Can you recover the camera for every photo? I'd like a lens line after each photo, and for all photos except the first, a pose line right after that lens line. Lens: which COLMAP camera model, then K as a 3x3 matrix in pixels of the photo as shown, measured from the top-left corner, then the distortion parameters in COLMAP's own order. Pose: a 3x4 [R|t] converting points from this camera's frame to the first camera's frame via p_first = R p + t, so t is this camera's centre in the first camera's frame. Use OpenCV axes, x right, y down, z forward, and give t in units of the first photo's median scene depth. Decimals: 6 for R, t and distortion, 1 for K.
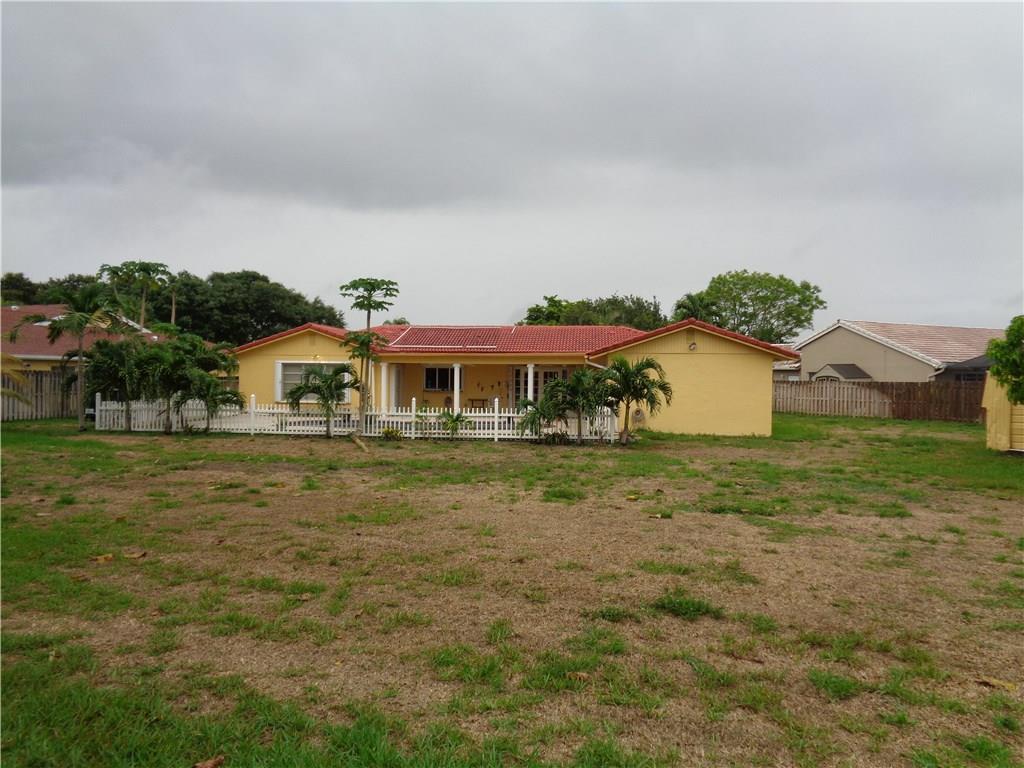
lens RADIAL K [[769.4, 0, 512.0], [0, 769.4, 384.0], [0, 0, 1]] dist [0.015240, 0.003702]
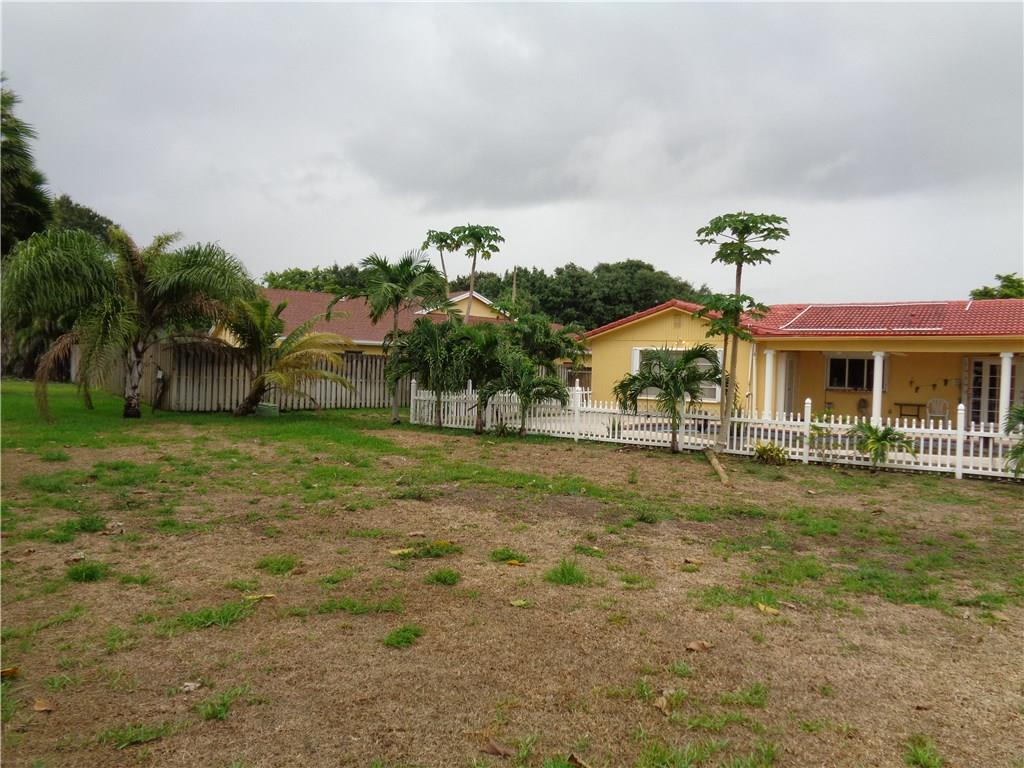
lens RADIAL K [[769.4, 0, 512.0], [0, 769.4, 384.0], [0, 0, 1]] dist [0.015240, 0.003702]
pose [[0.876195, 0.025186, -0.481298, -0.035637], [-0.023600, 0.999678, 0.009348, 0.005735], [0.481378, 0.003168, 0.876507, 0.320794]]
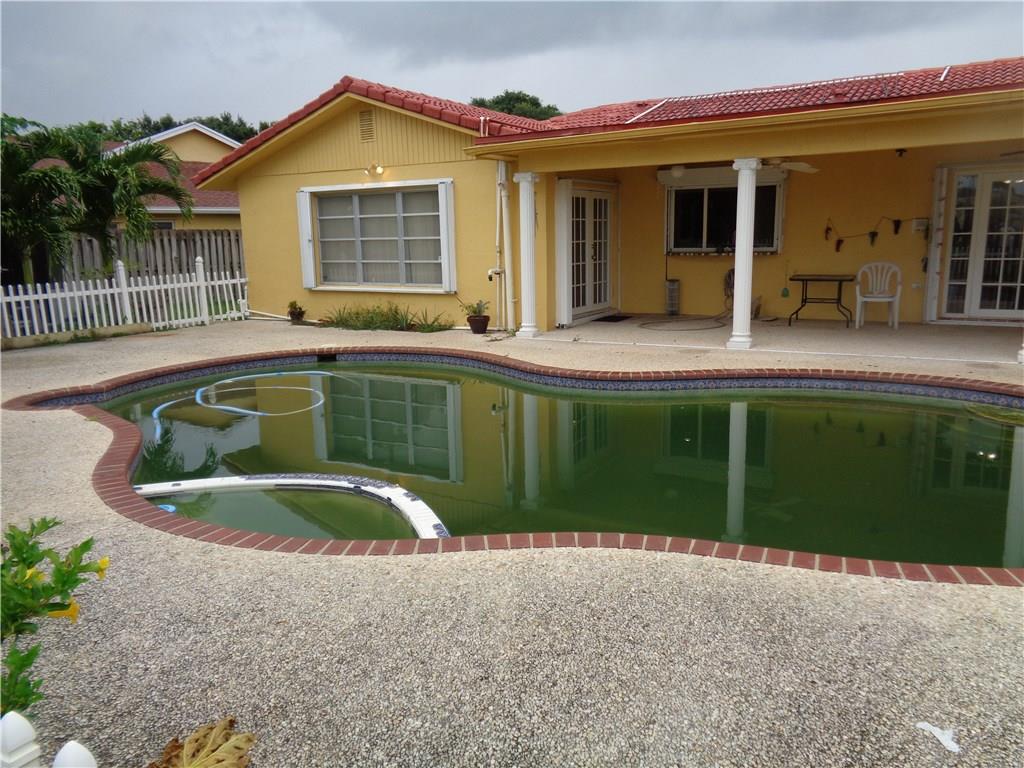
lens RADIAL K [[795.1, 0, 512.0], [0, 795.1, 384.0], [0, 0, 1]] dist [0.007127, 0.003344]
pose [[0.907046, 0.047476, -0.418345, -0.030533], [0.025723, 0.985517, 0.167614, 0.006873], [0.420244, -0.162794, 0.892689, 0.953618]]
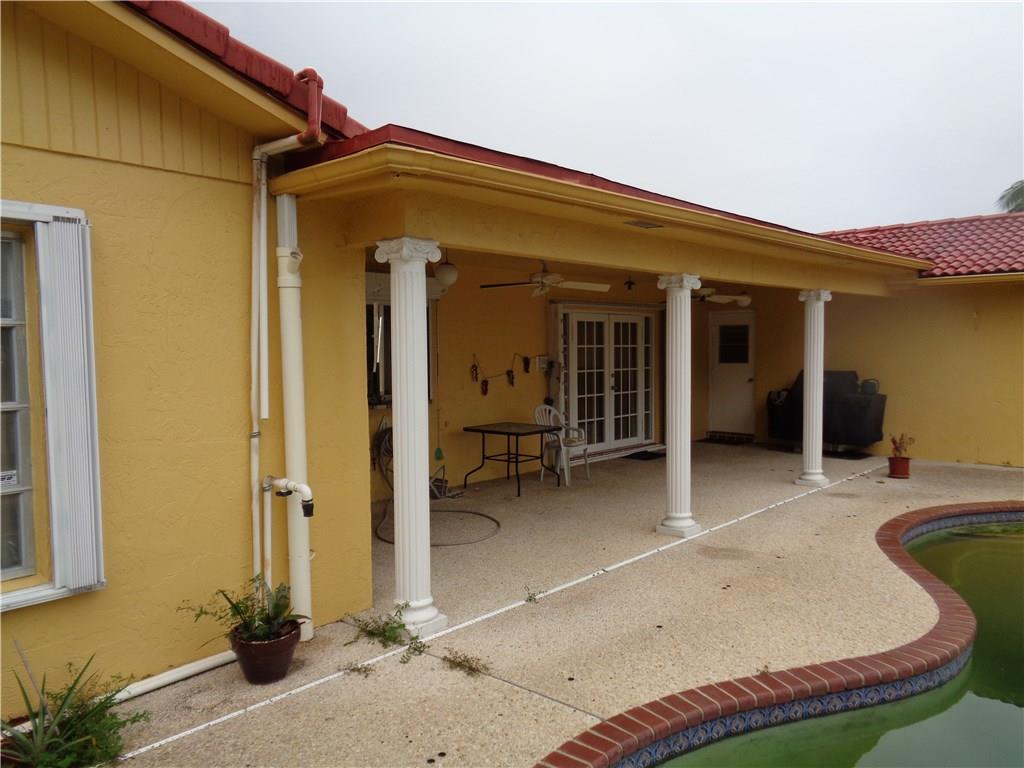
lens RADIAL K [[769.4, 0, 512.0], [0, 769.4, 384.0], [0, 0, 1]] dist [0.015240, 0.003702]
pose [[0.561076, -0.057945, 0.825733, -0.390281], [0.028906, 0.998310, 0.050415, -0.011817], [-0.827259, -0.004418, 0.561803, 1.285642]]
